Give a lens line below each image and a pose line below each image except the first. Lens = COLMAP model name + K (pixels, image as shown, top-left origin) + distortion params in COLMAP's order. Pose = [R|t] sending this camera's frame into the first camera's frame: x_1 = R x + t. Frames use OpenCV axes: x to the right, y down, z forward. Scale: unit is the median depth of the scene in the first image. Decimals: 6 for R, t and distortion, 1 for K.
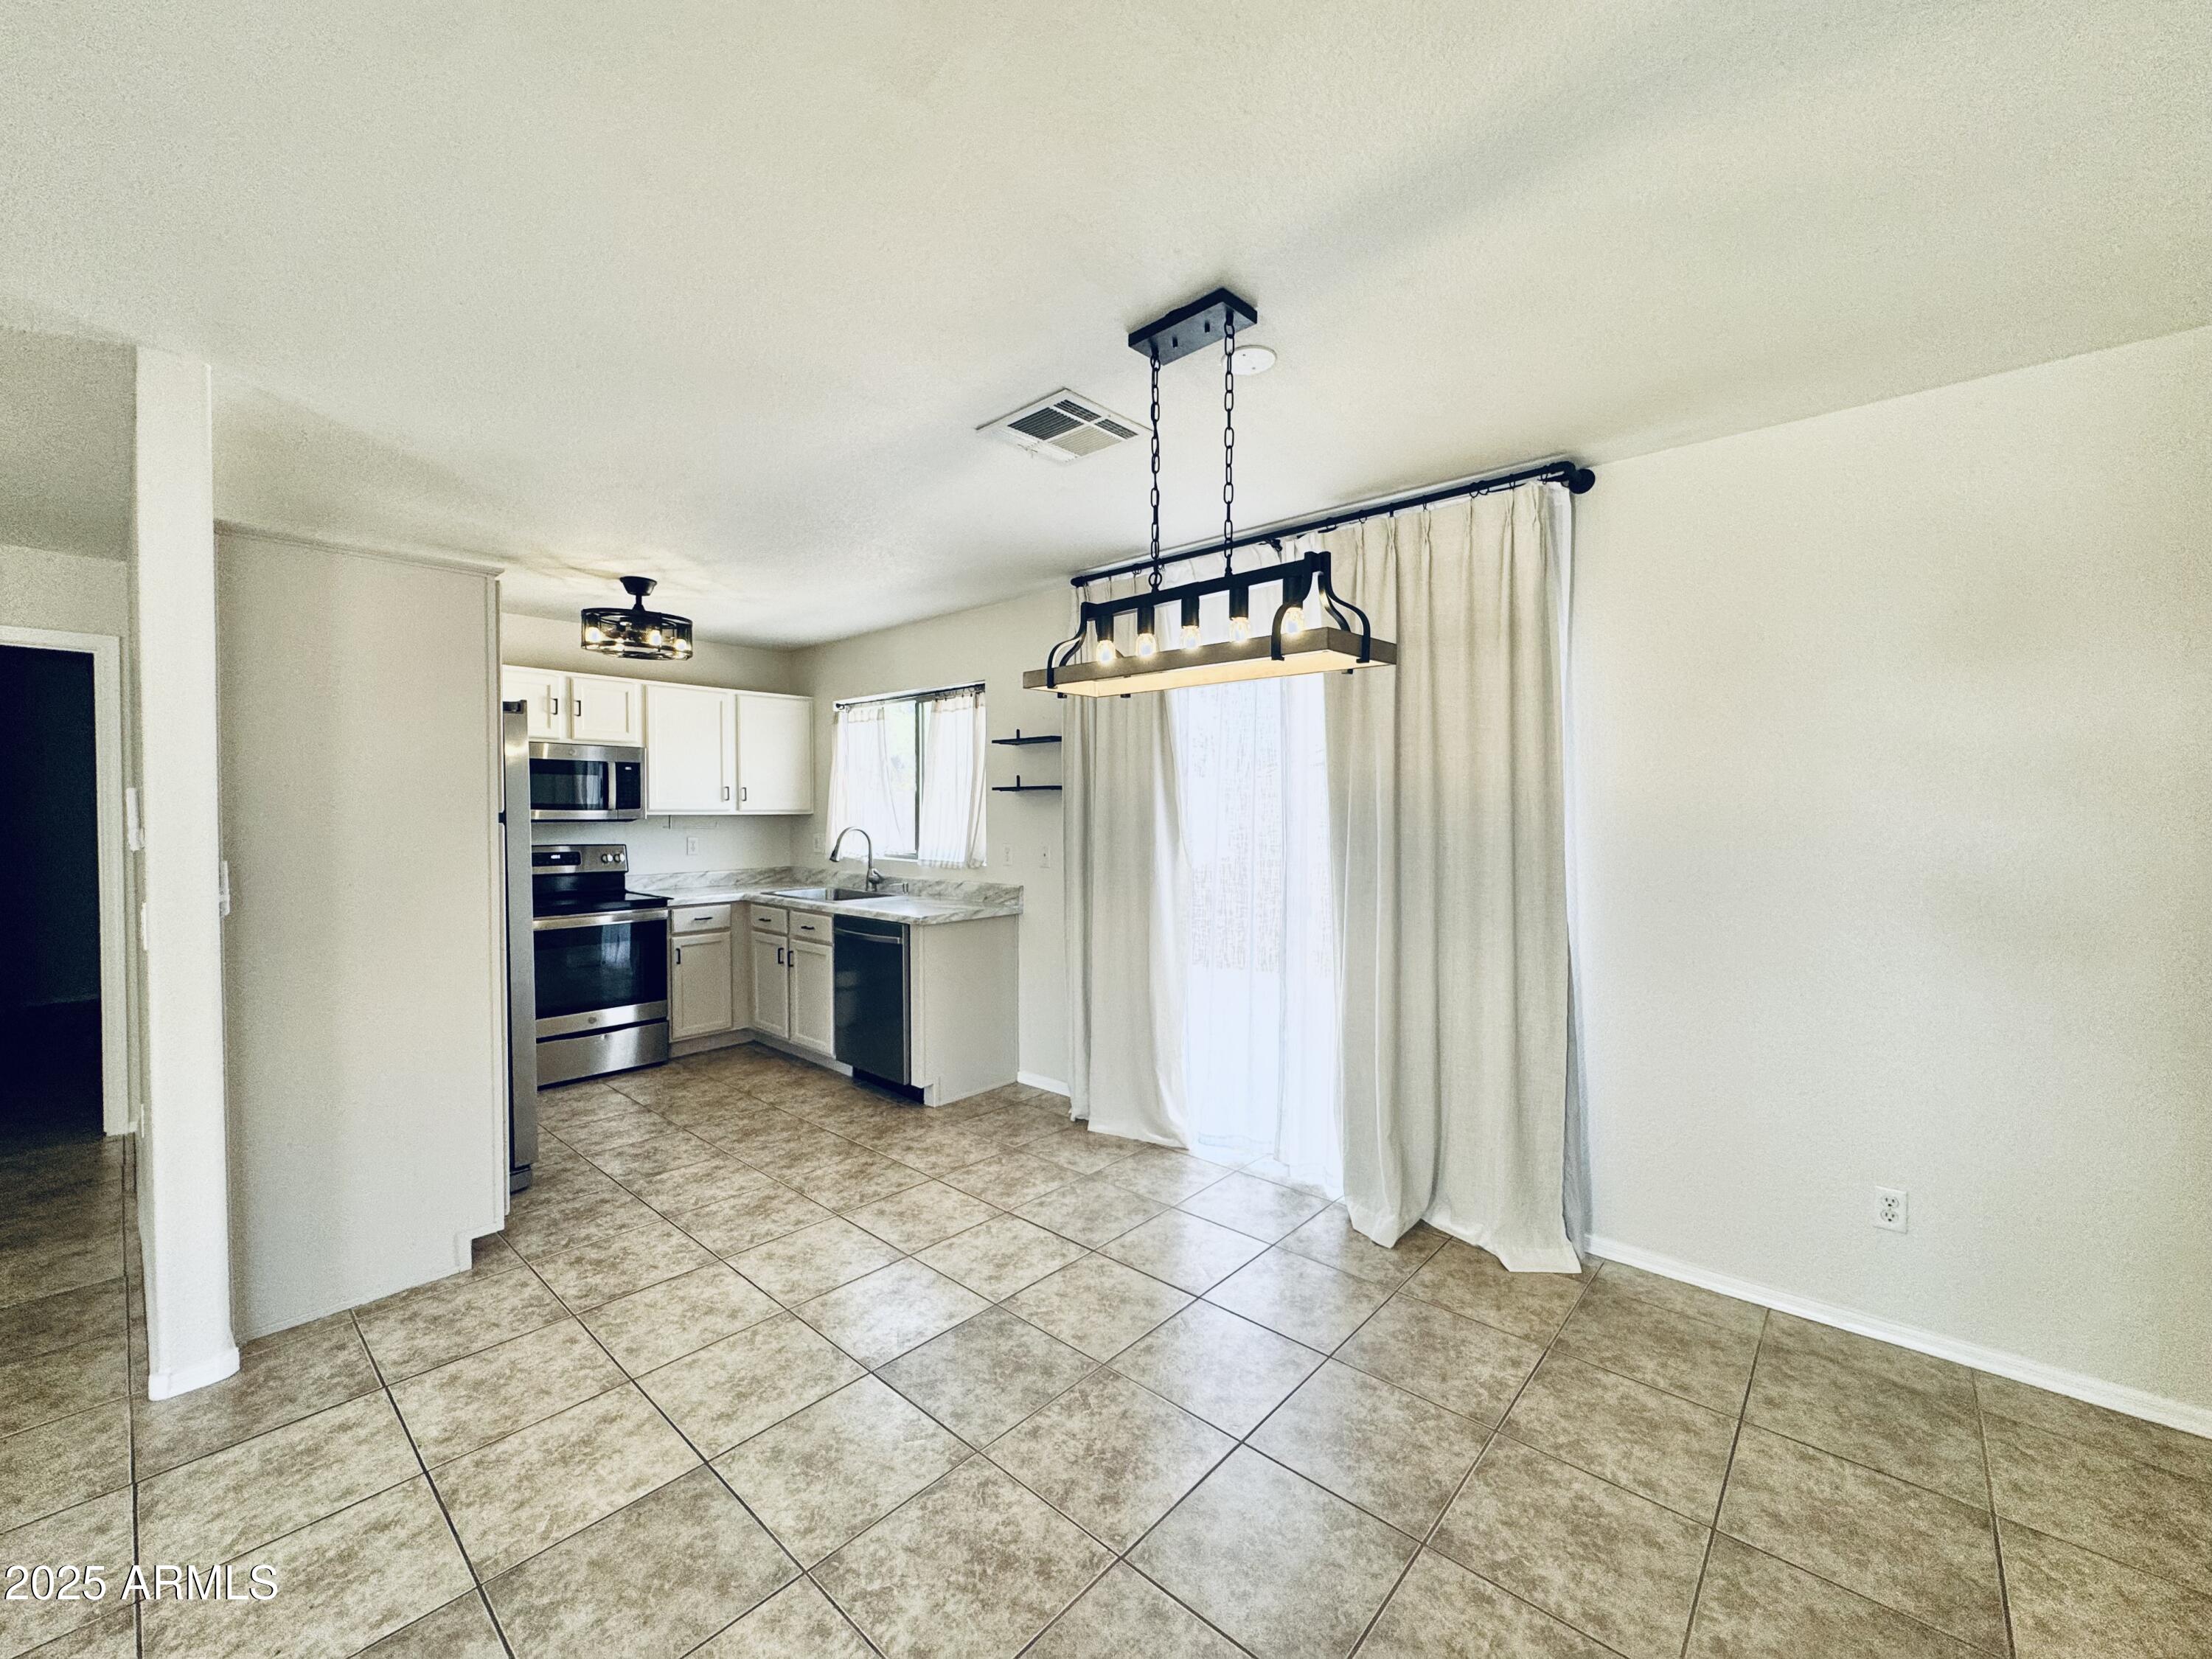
lens RADIAL K [[877.7, 0, 1101.7], [0, 877.7, 834.1], [0, 0, 1]] dist [-0.003749, 0.001963]
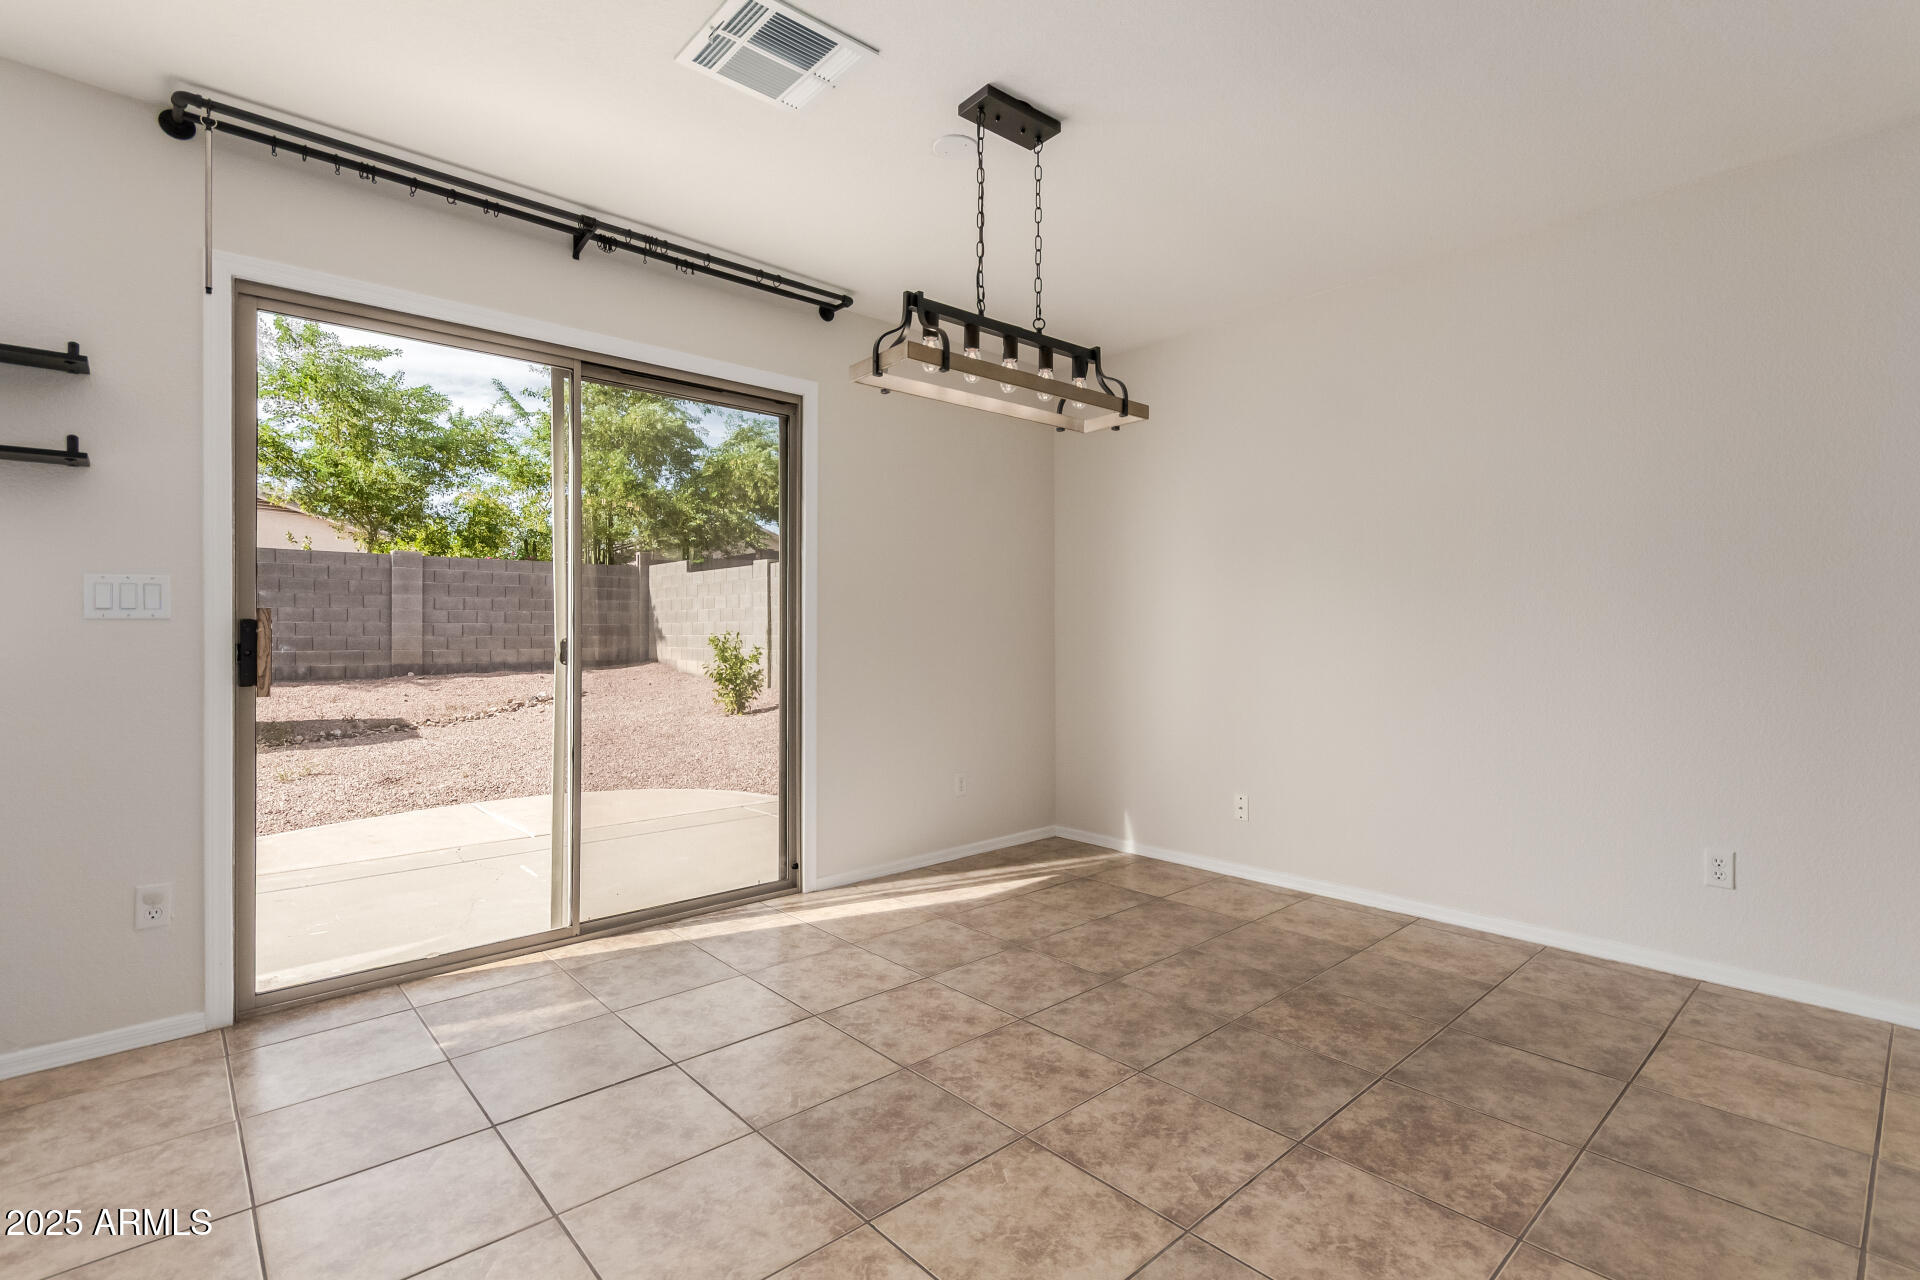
lens RADIAL K [[880.8, 0, 985.0], [0, 880.8, 624.0], [0, 0, 1]] dist [0.006155, 0.000891]
pose [[0.099232, 0.010035, 0.995014, -0.809074], [0.027911, 0.999528, -0.012864, 0.106758], [-0.994673, 0.029048, 0.098905, 0.667824]]
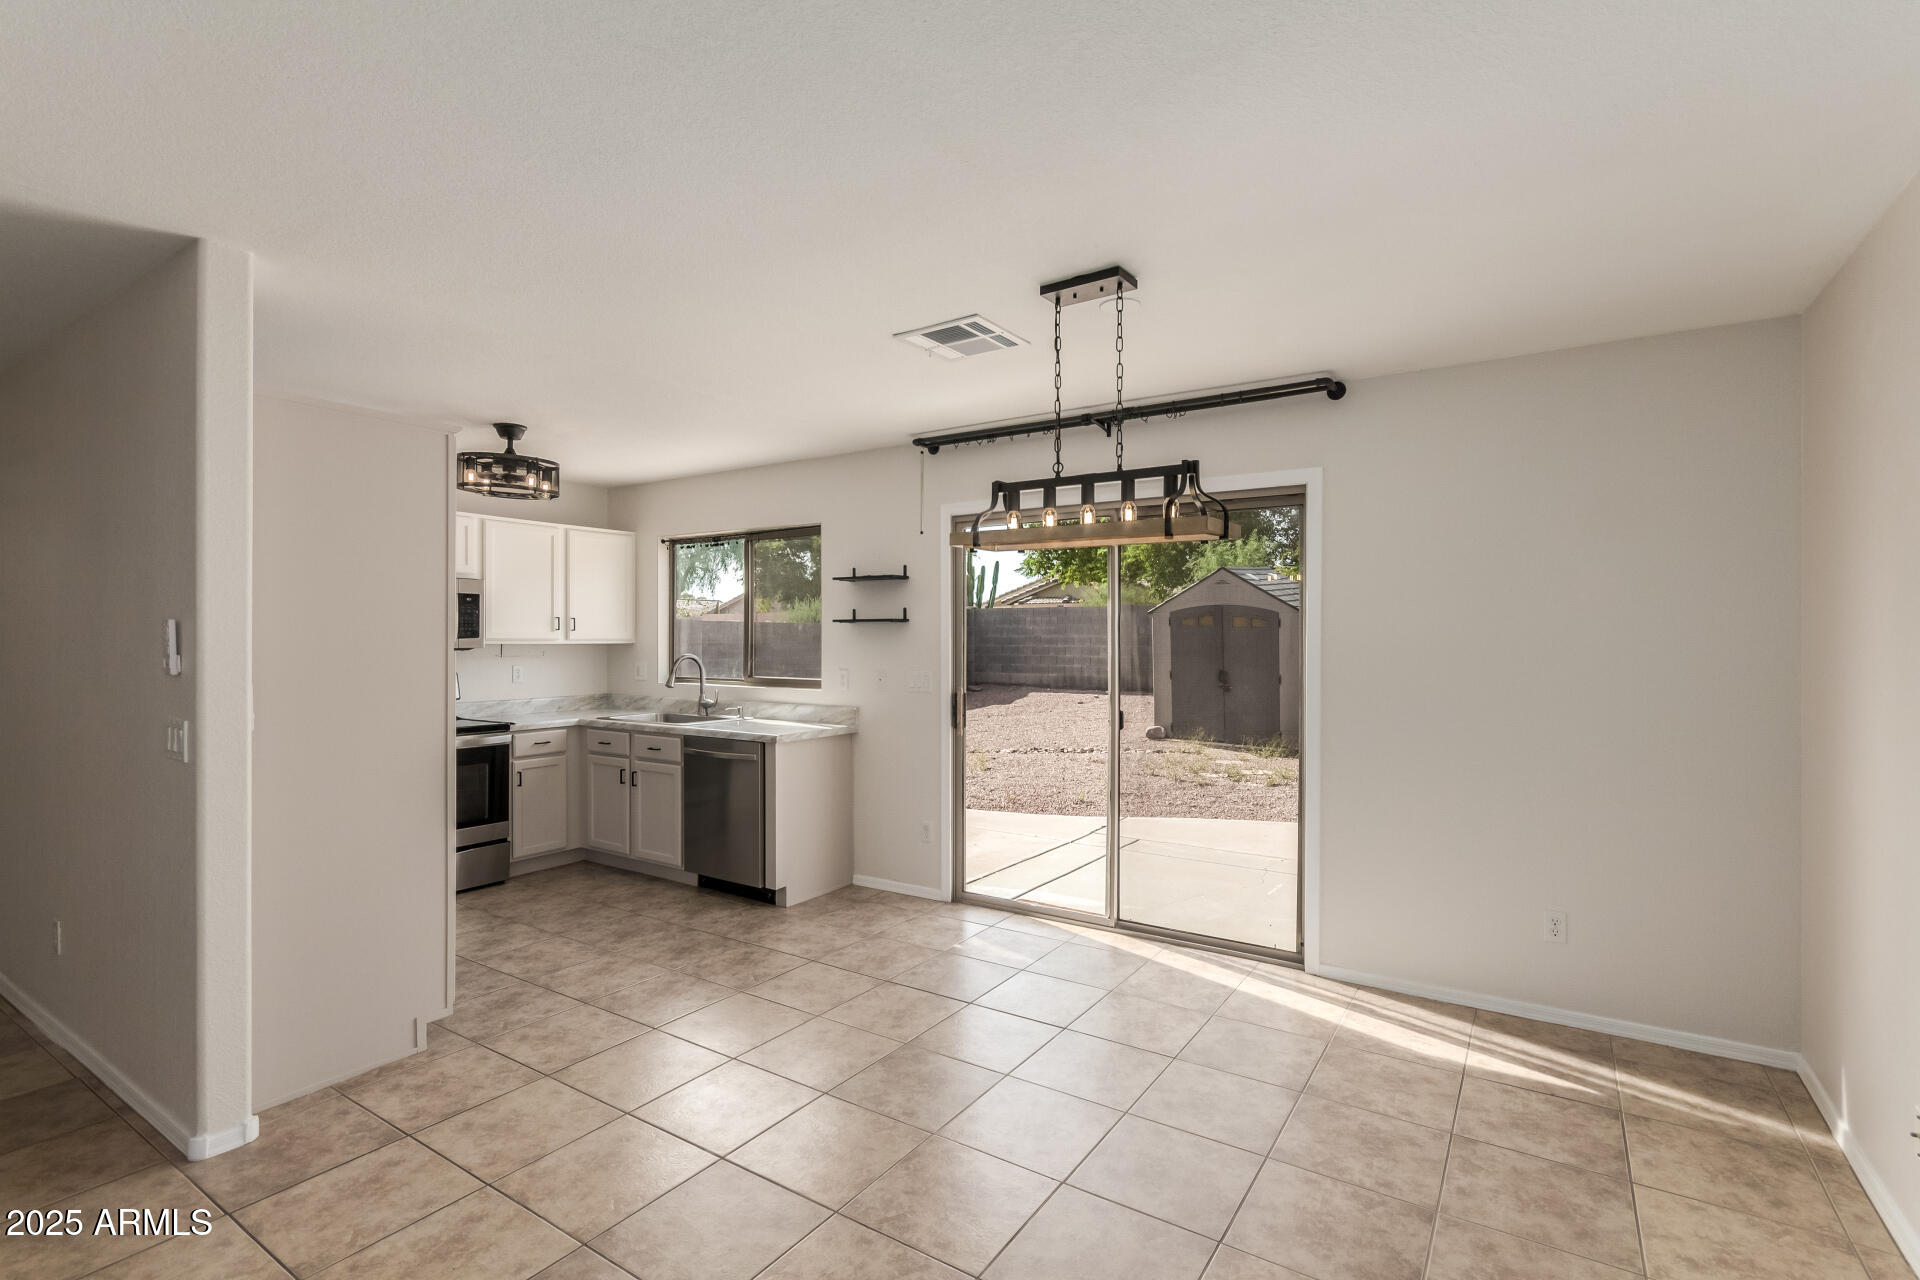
lens RADIAL K [[880.8, 0, 968.4], [0, 880.8, 644.1], [0, 0, 1]] dist [0.006155, 0.000891]
pose [[0.988620, 0.000267, 0.150432, -0.205865], [0.003111, 0.999748, -0.022219, 0.006438], [-0.150400, 0.022434, 0.988371, -0.227208]]
